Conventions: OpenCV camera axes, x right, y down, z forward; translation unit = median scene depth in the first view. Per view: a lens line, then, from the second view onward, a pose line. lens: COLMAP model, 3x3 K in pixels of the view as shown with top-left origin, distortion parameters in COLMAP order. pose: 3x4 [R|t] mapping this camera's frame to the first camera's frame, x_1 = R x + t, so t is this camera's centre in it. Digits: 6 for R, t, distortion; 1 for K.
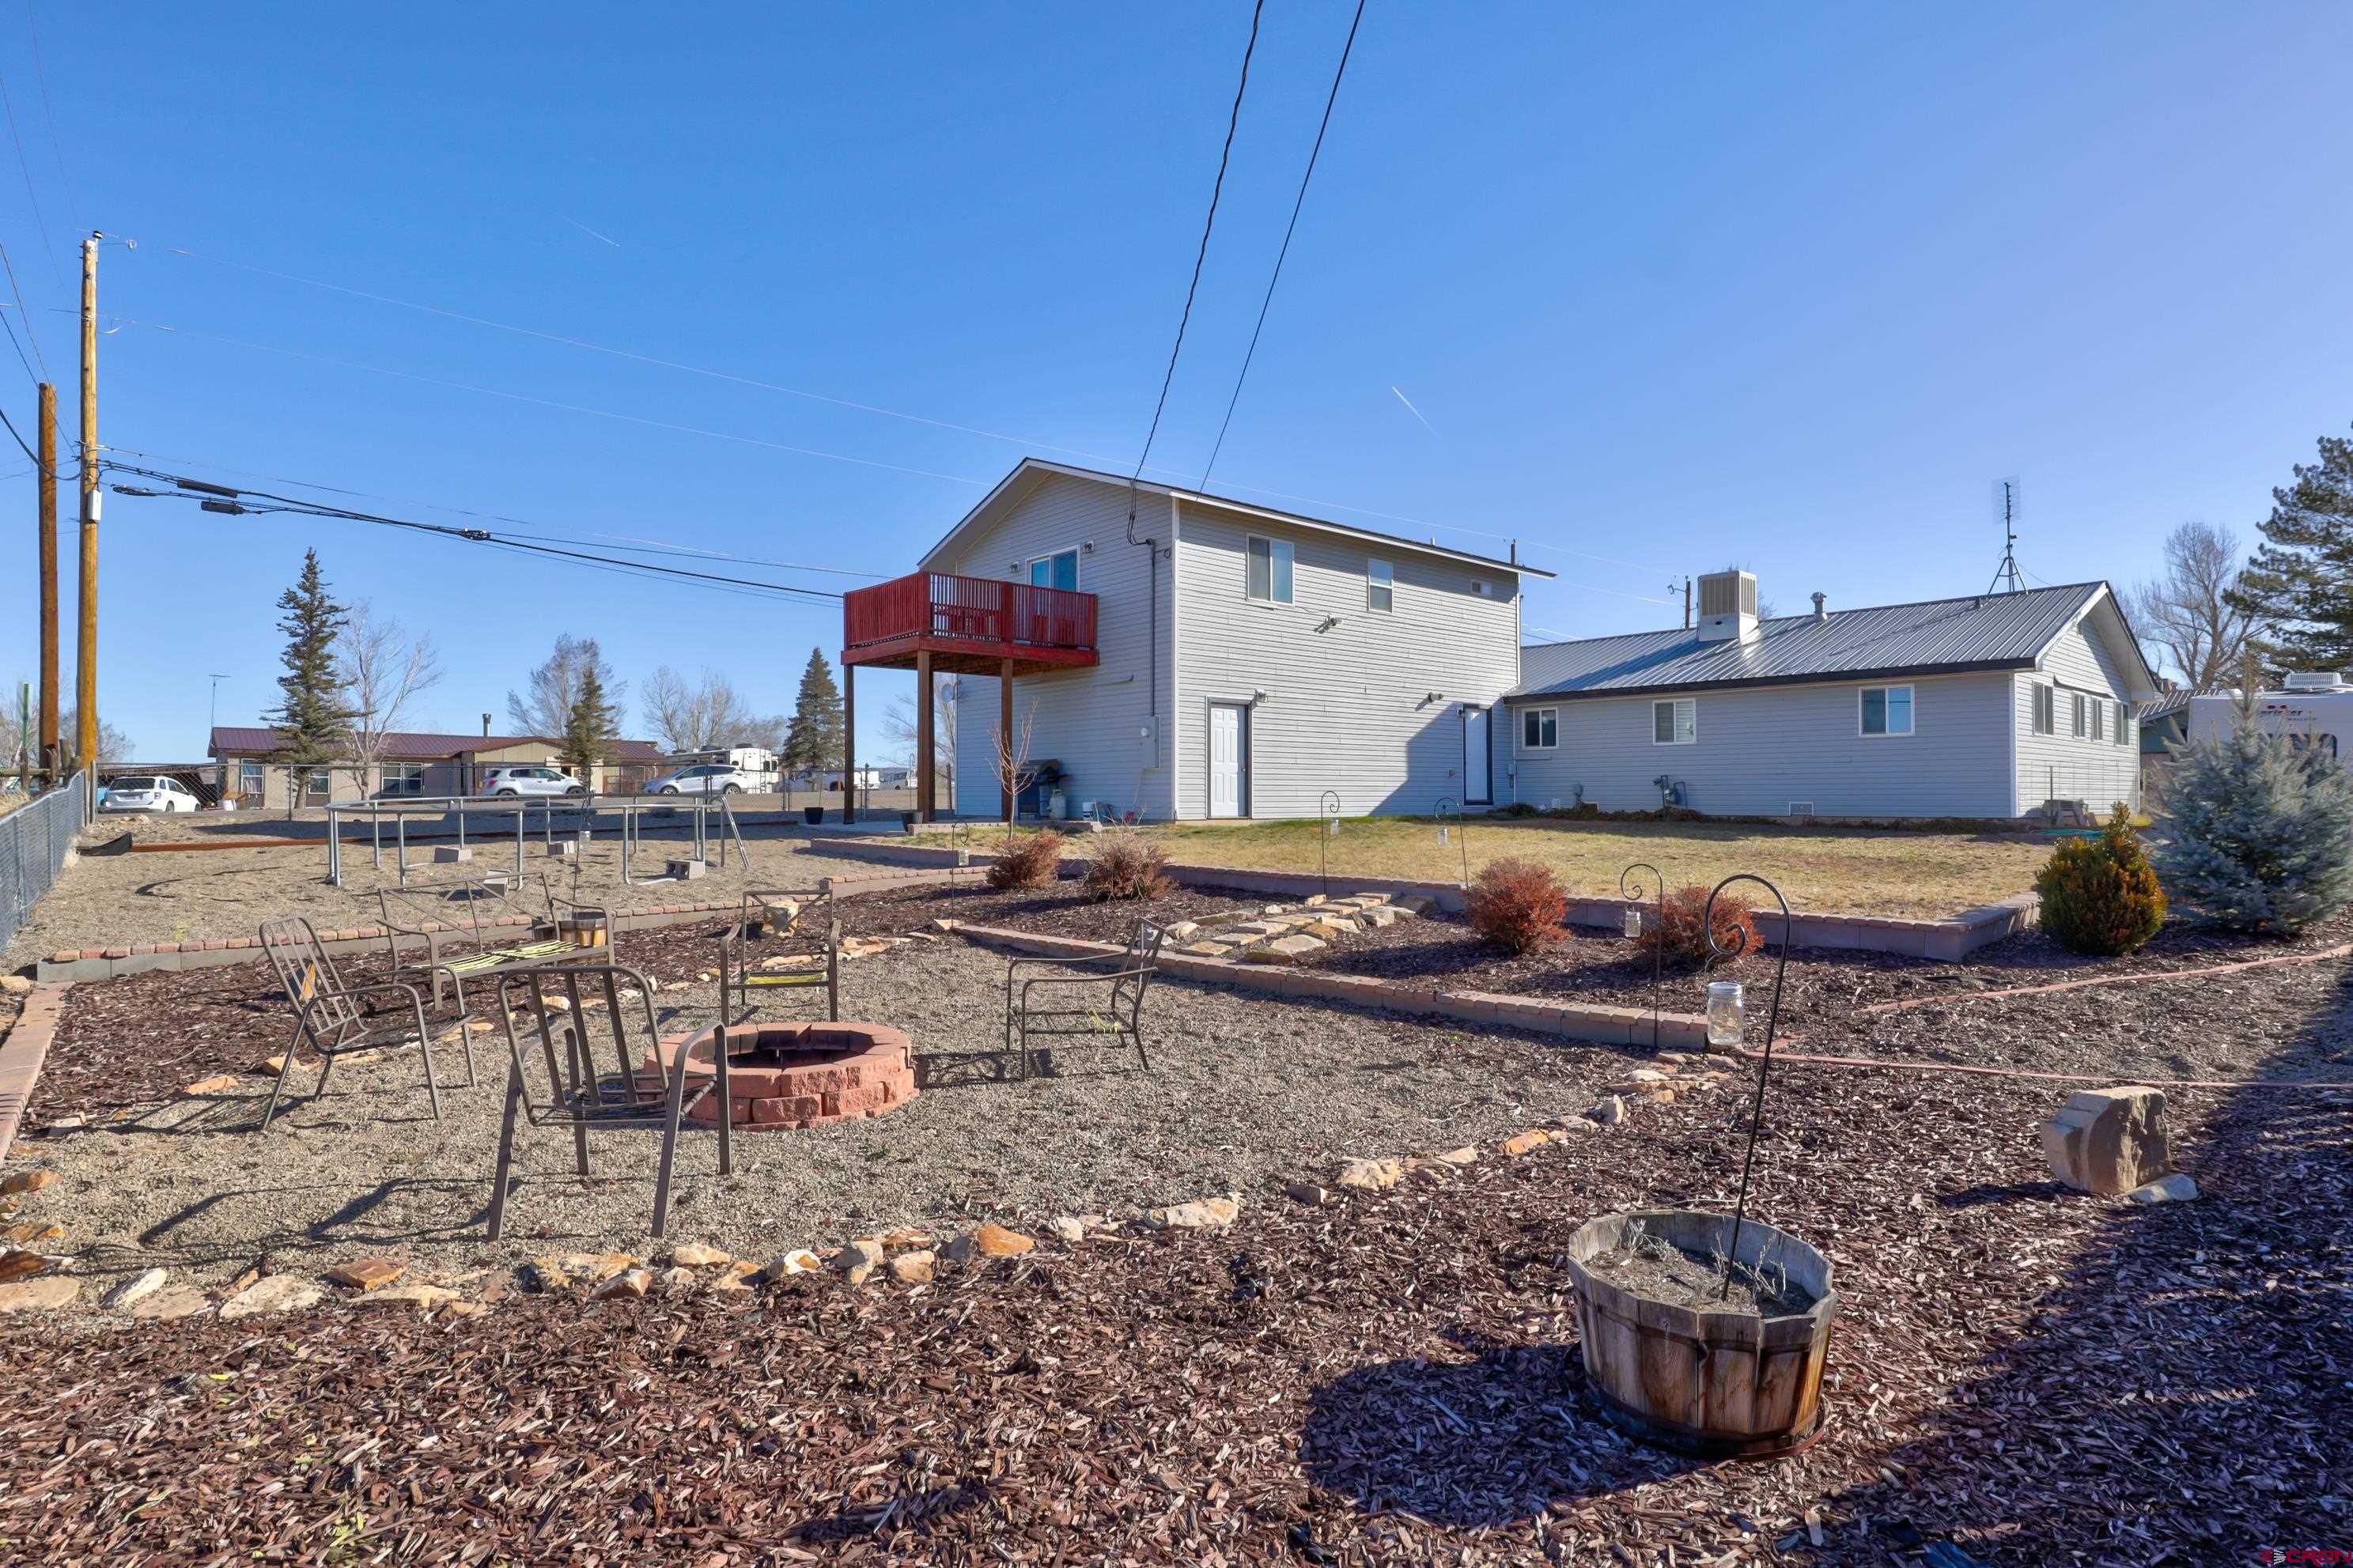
lens RADIAL K [[1190.4, 0, 1176.5], [0, 1190.4, 784.0], [0, 0, 1]] dist [-0.043209, 0.011989]
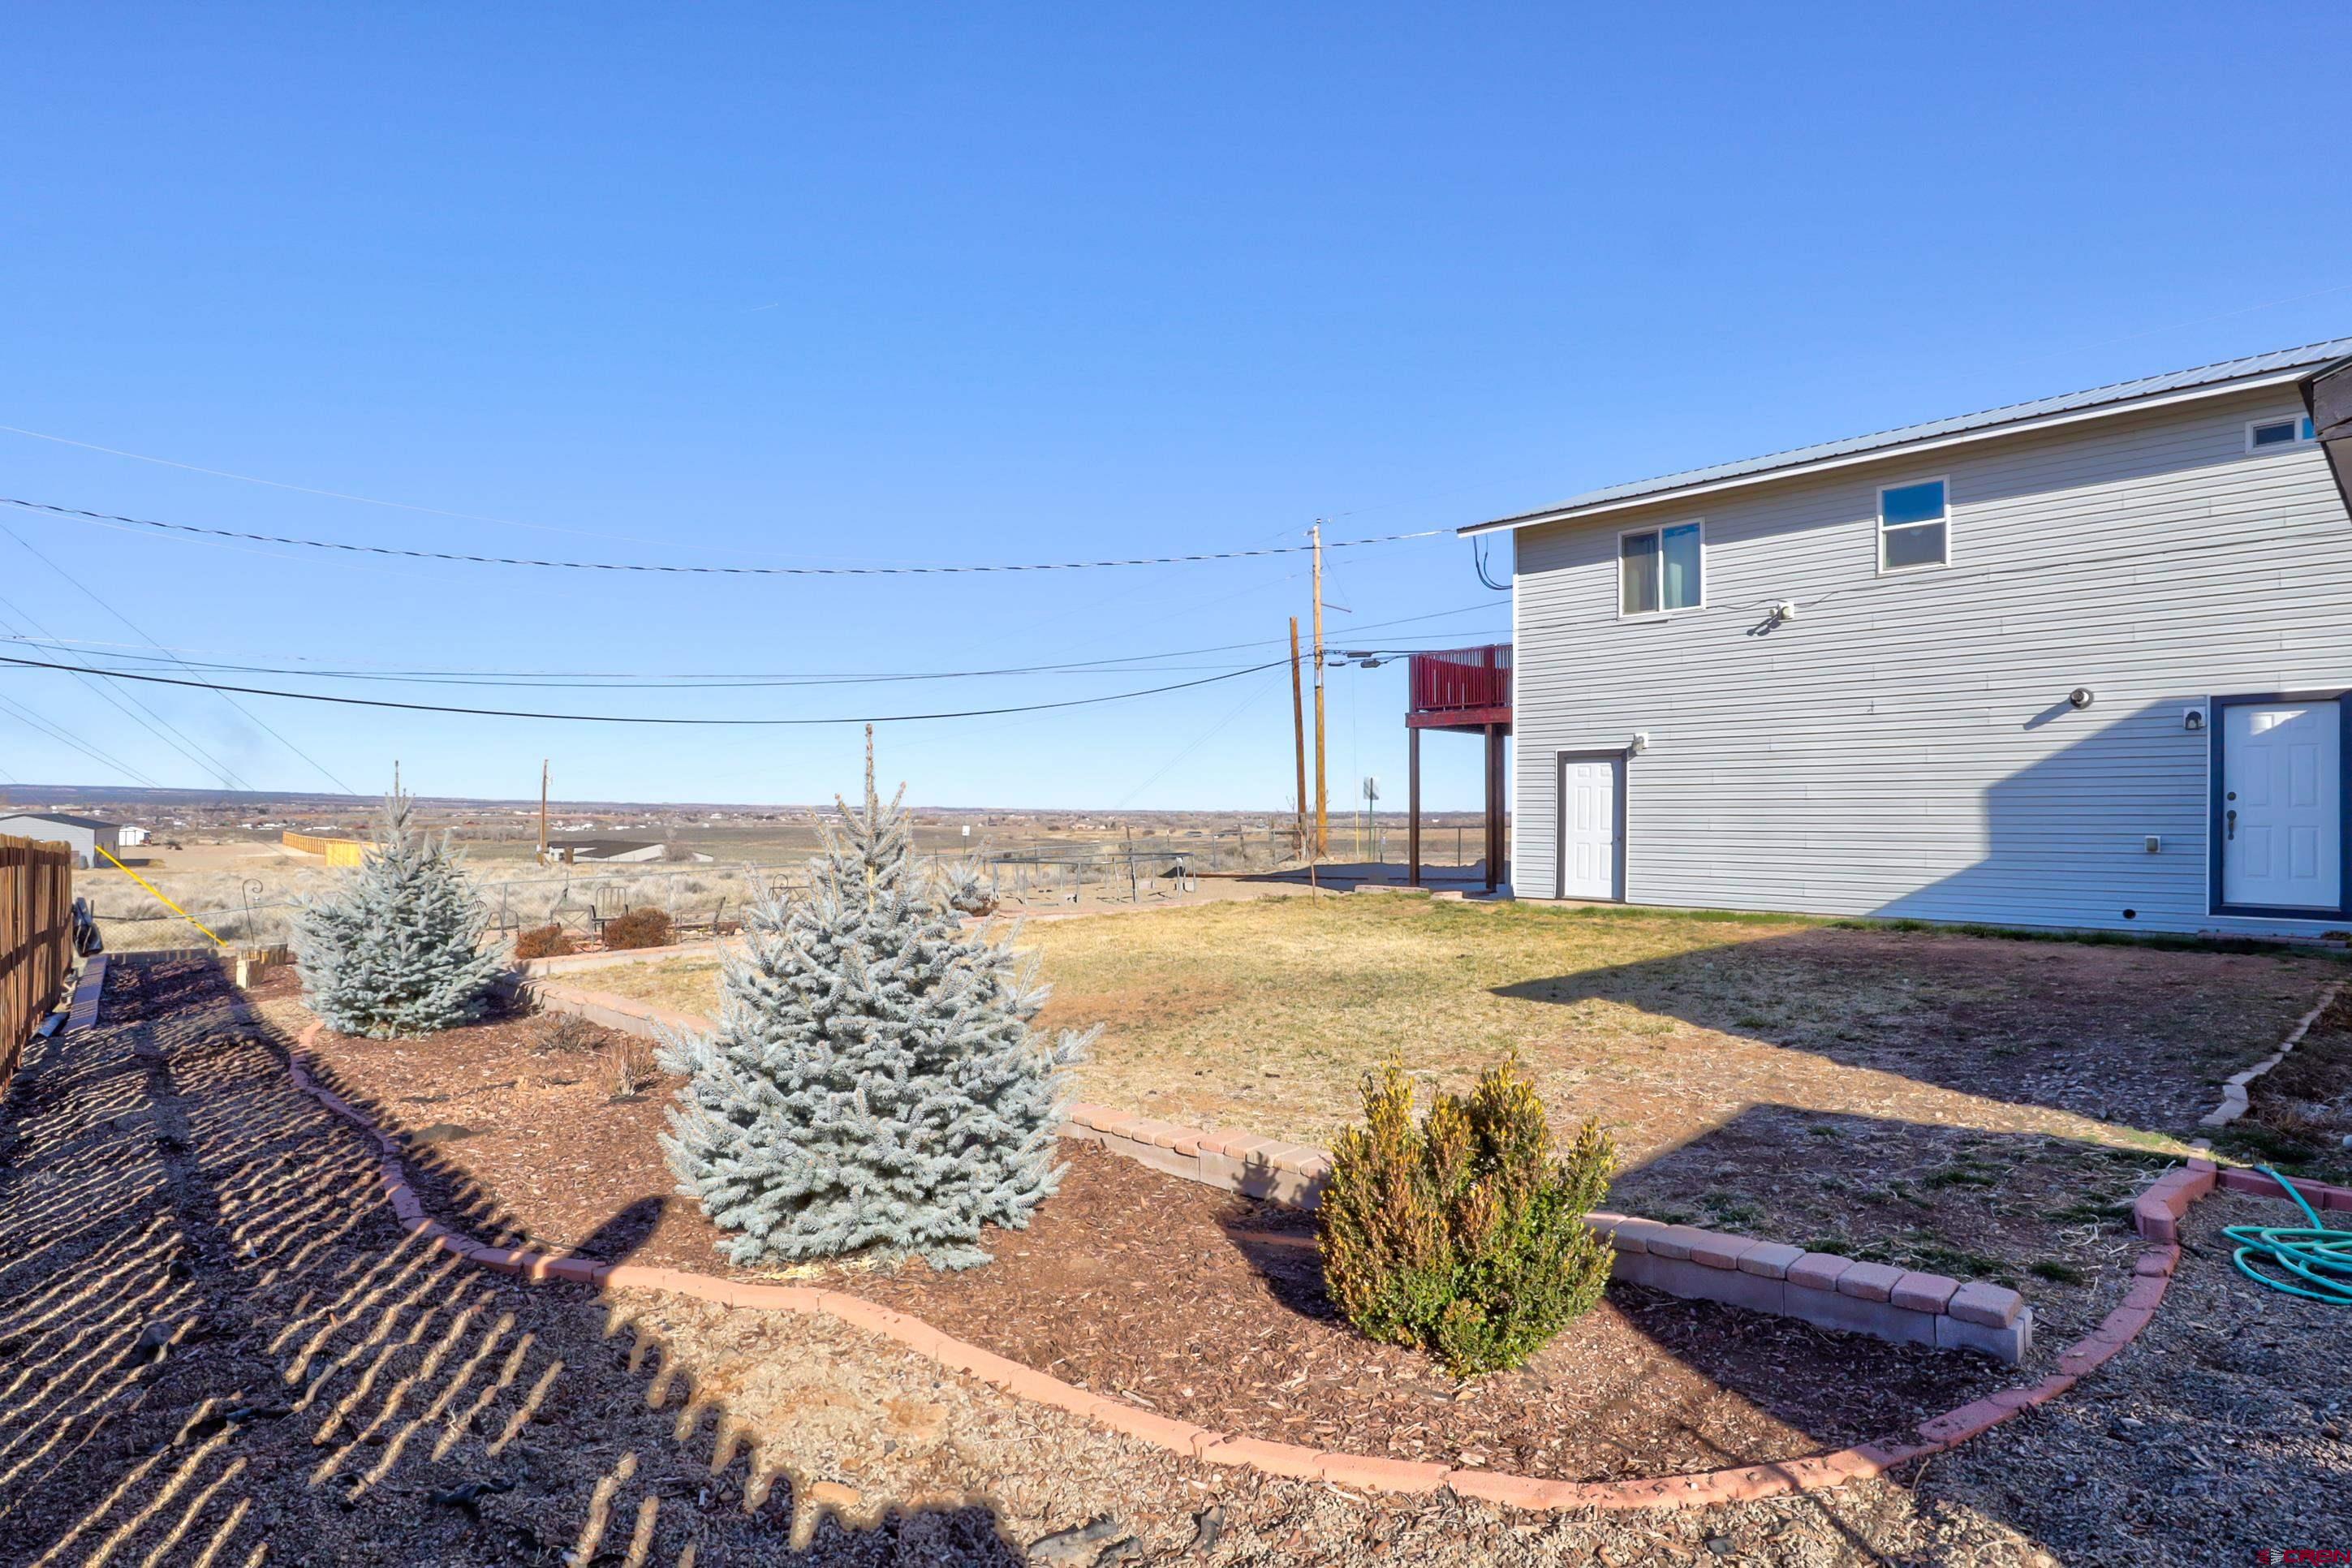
lens RADIAL K [[1190.1, 0, 1176.0], [0, 1190.1, 784.0], [0, 0, 1]] dist [-0.043209, 0.011989]
pose [[0.002860, -0.022035, -0.999753, 0.833607], [0.014675, 0.999650, -0.021990, -0.035218], [0.999888, -0.014608, 0.003182, 0.706007]]
